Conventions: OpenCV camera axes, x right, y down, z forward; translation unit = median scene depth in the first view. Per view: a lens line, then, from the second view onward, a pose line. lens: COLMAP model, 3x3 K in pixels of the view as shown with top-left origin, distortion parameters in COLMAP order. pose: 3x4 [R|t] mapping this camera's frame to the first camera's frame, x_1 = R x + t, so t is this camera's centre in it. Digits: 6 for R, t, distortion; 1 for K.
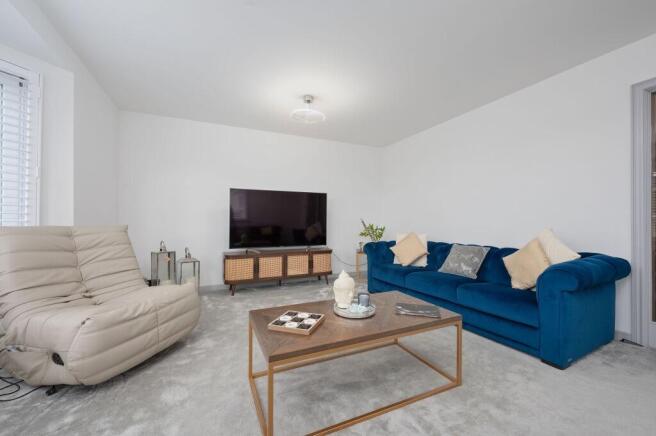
lens RADIAL K [[262.6, 0, 326.7], [0, 262.6, 224.1], [0, 0, 1]] dist [0.000335, 0.000104]
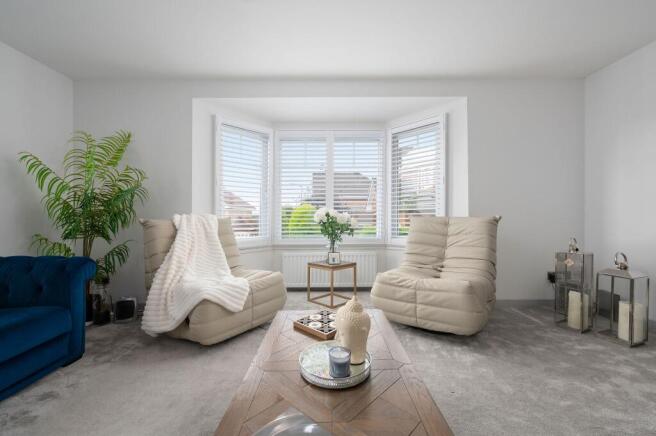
lens RADIAL K [[262.6, 0, 326.7], [0, 262.6, 224.1], [0, 0, 1]] dist [0.000335, 0.000104]
pose [[-0.396751, 0.029835, -0.917441, 0.553978], [-0.001235, 0.999453, 0.033036, -0.001161], [0.917926, 0.014240, -0.396497, 1.051928]]
